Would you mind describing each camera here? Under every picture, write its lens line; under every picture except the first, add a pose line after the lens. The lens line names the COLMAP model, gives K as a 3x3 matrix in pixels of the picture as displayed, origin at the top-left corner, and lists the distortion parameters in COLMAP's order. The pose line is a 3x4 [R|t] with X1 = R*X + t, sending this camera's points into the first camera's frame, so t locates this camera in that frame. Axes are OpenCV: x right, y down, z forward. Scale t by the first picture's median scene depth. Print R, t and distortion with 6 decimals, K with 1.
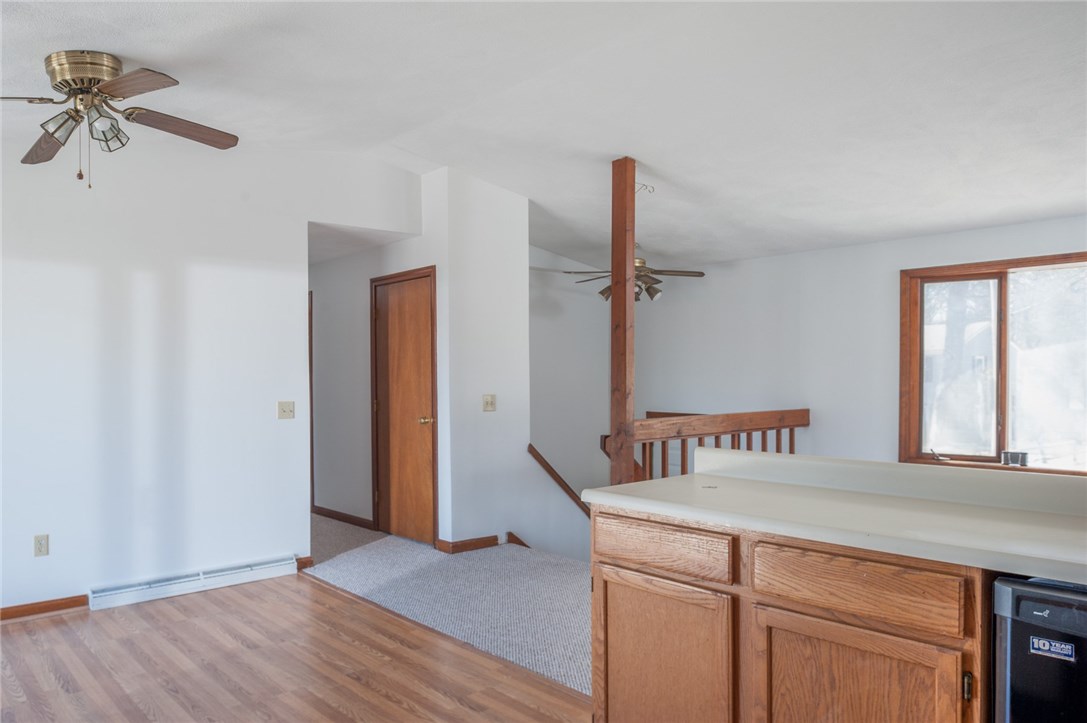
lens RADIAL K [[752.2, 0, 541.9], [0, 752.2, 386.0], [0, 0, 1]] dist [-0.000364, -0.000811]
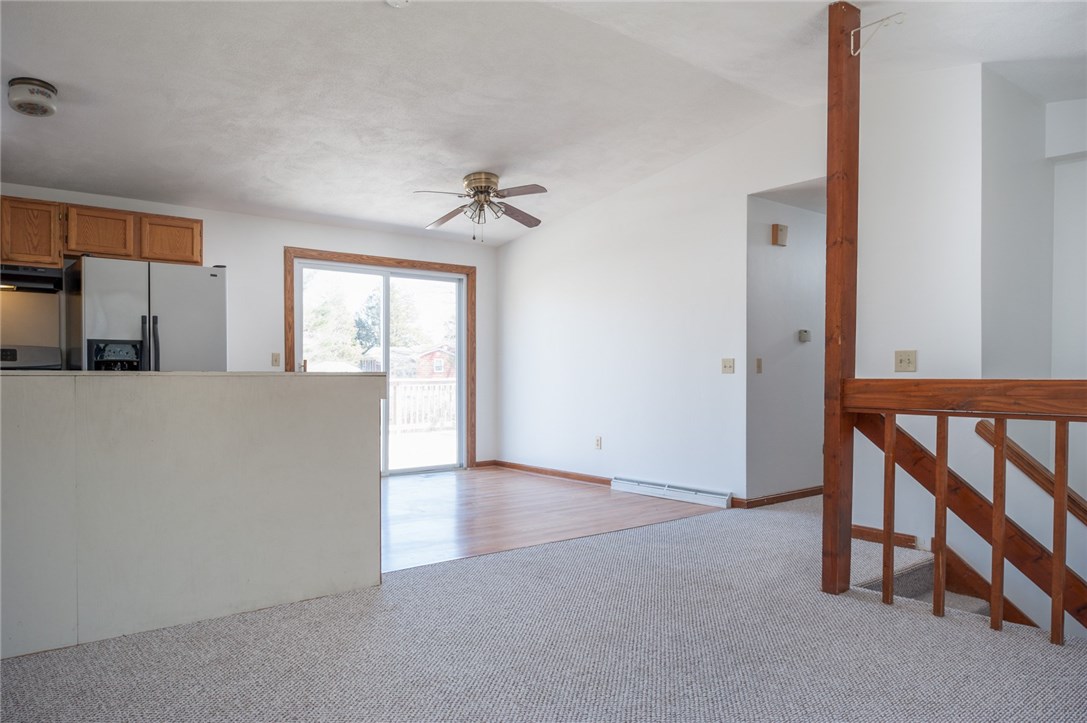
lens RADIAL K [[752.2, 0, 541.9], [0, 752.2, 386.0], [0, 0, 1]] dist [-0.000364, -0.000811]
pose [[-0.038789, 0.025212, -0.998929, 0.839561], [-0.002574, 0.999676, 0.025331, 0.035220], [0.999244, 0.003554, -0.038712, 0.779286]]
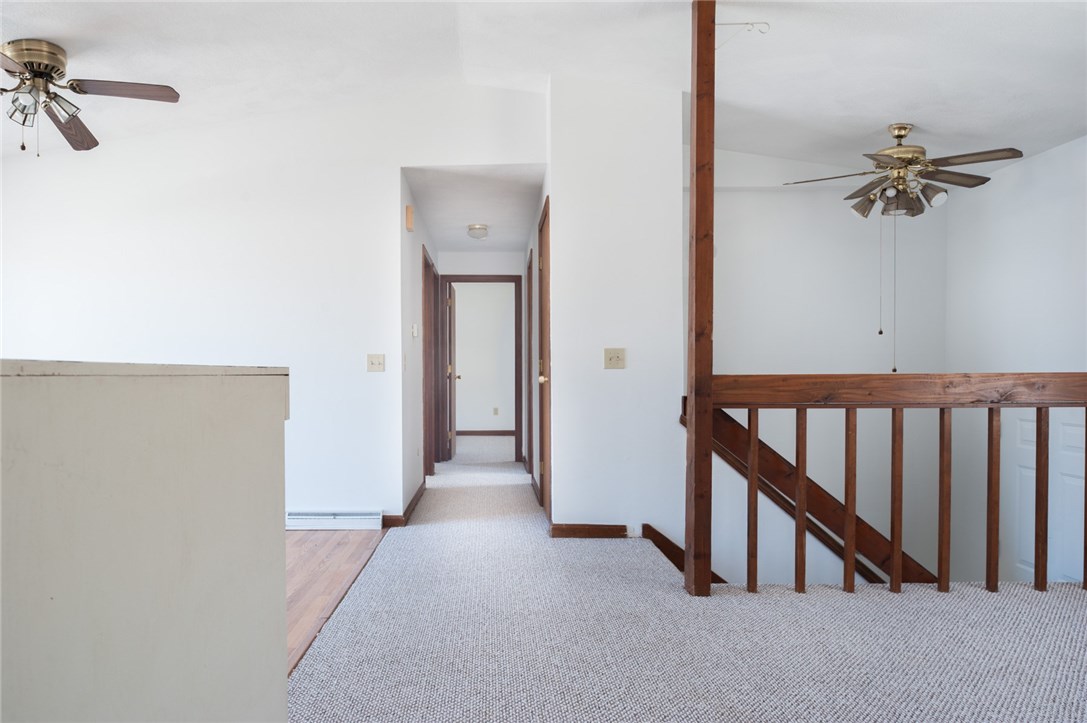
lens RADIAL K [[744.9, 0, 605.9], [0, 744.9, 395.9], [0, 0, 1]] dist [0.000983, -0.035034]
pose [[0.750707, 0.027042, -0.660082, 0.538534], [-0.002904, 0.999287, 0.037636, 0.038647], [0.660629, -0.026337, 0.750250, 0.482537]]
